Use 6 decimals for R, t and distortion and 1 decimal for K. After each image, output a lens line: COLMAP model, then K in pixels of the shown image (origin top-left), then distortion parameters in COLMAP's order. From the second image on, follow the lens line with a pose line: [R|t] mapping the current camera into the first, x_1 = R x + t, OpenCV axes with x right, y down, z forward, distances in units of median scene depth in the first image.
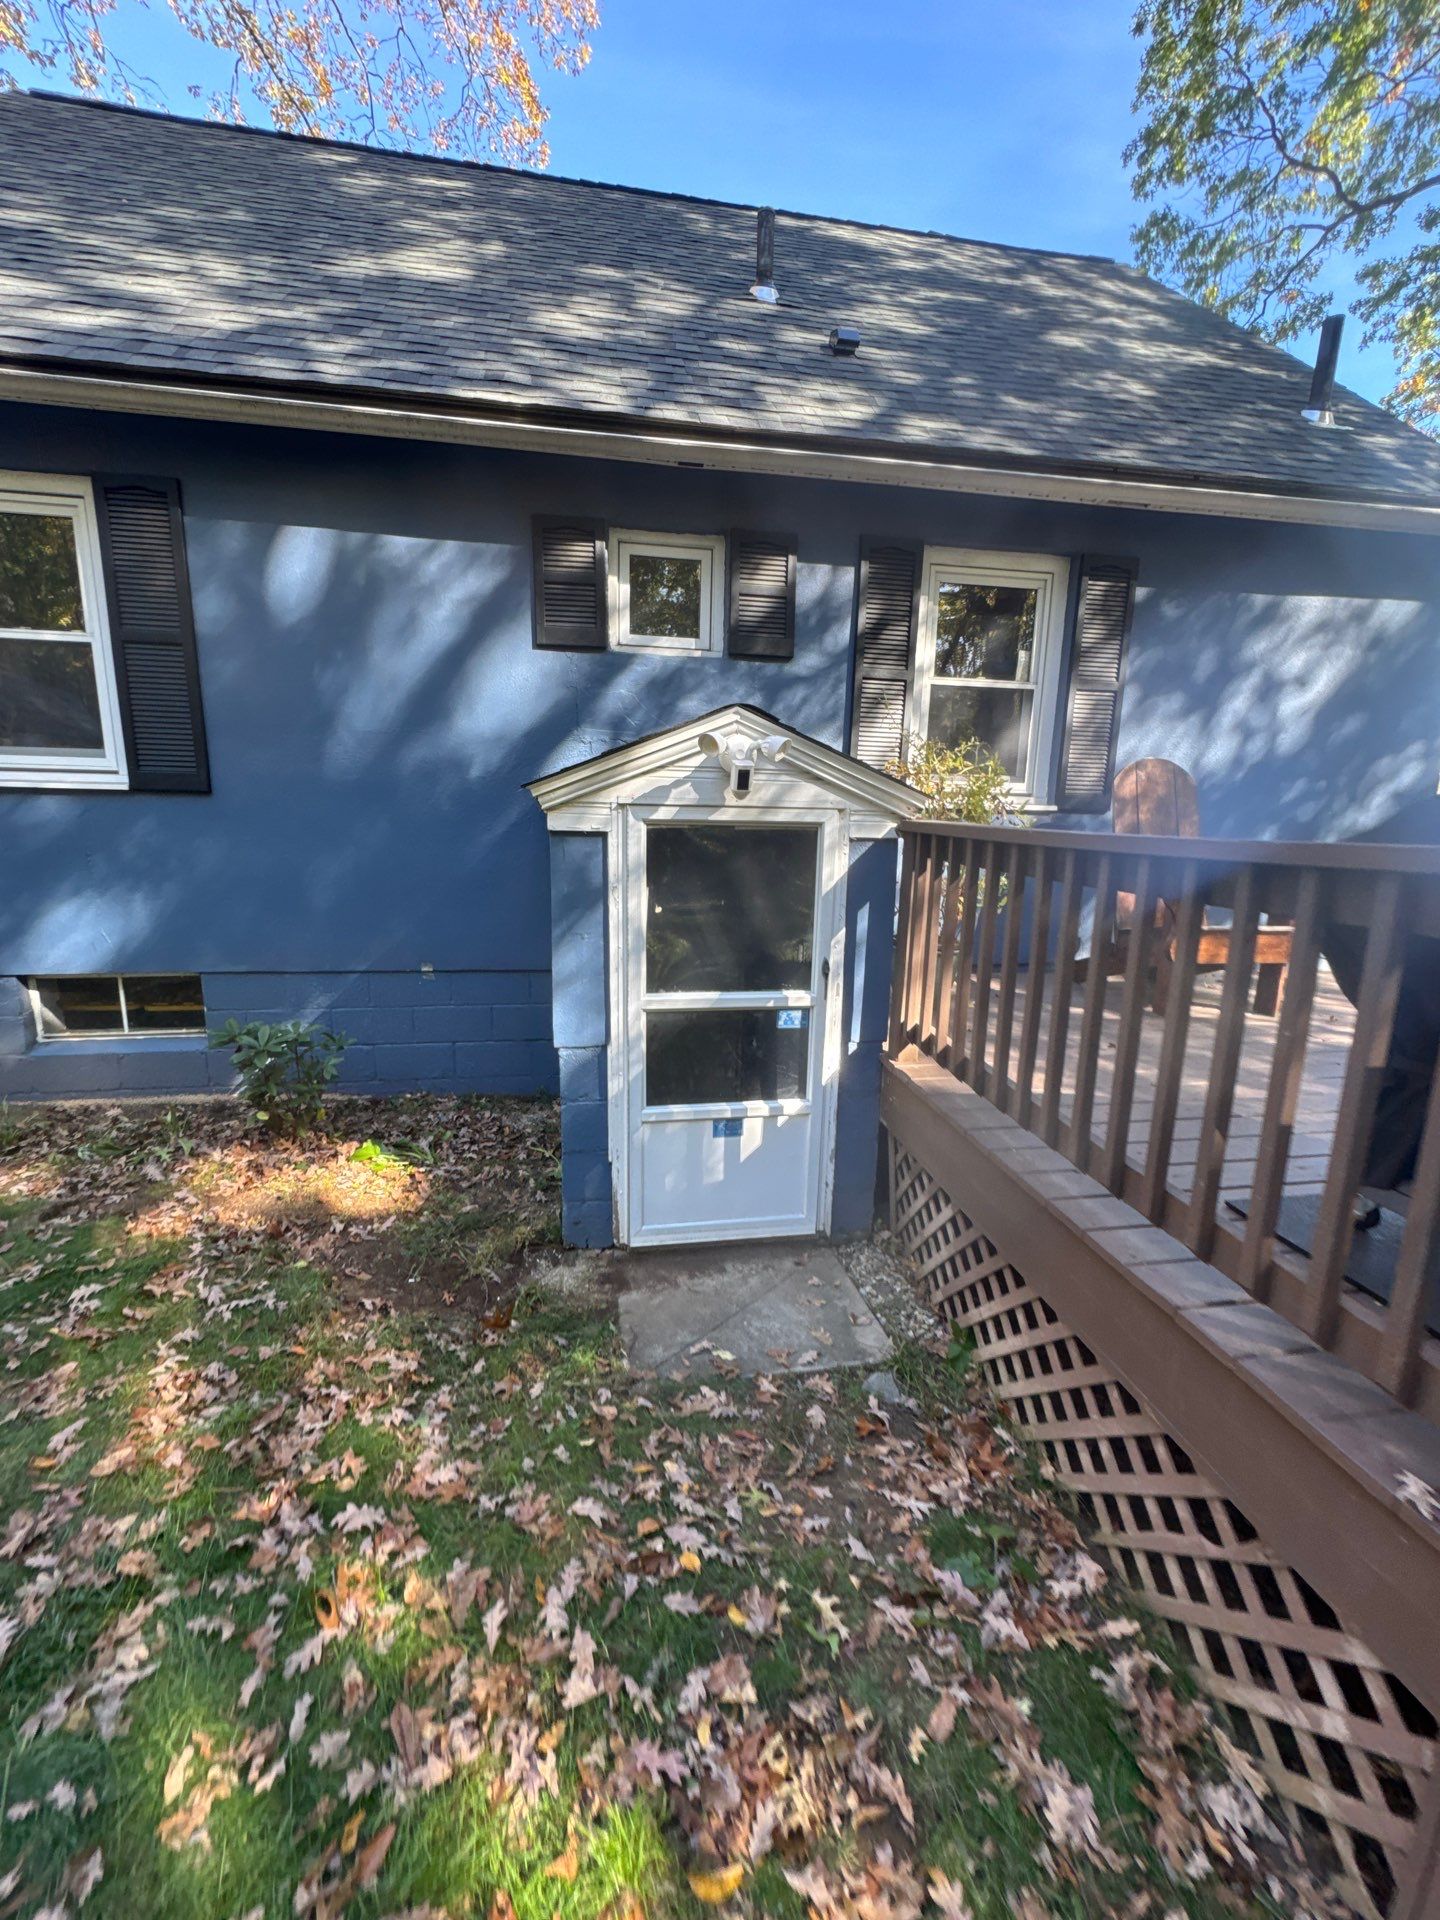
lens RADIAL K [[771.5, 0, 724.9], [0, 771.5, 959.7], [0, 0, 1]] dist [-0.000378, -0.000652]
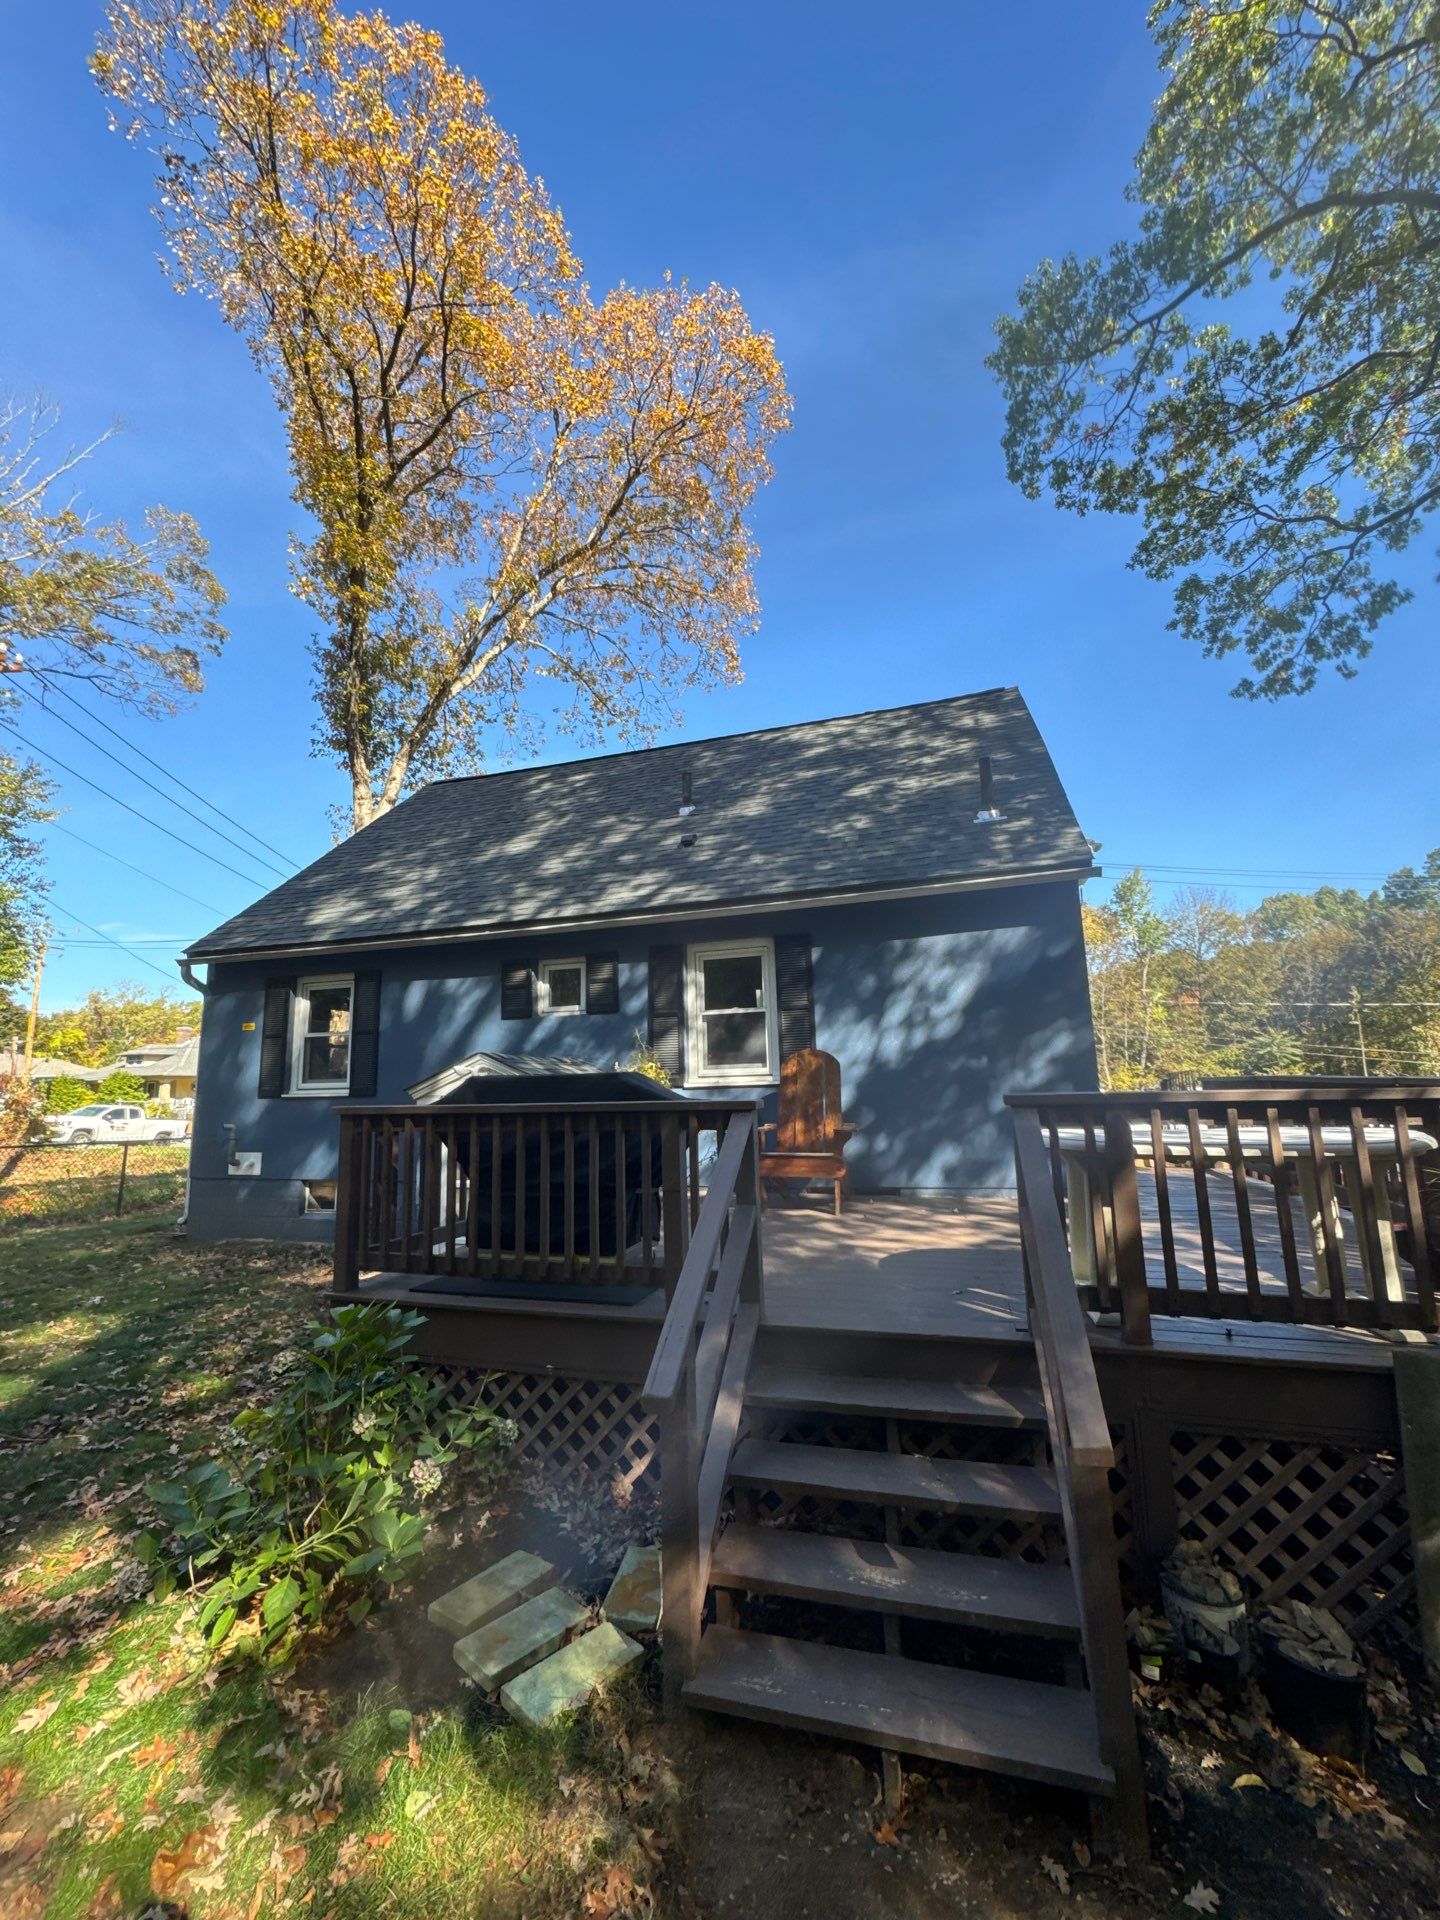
lens RADIAL K [[771.5, 0, 724.9], [0, 771.5, 959.7], [0, 0, 1]] dist [-0.000378, -0.000652]
pose [[0.892363, -0.115098, -0.436395, 1.104084], [-0.043112, 0.940773, -0.336284, 0.107190], [0.449254, 0.318902, 0.834549, -0.469672]]
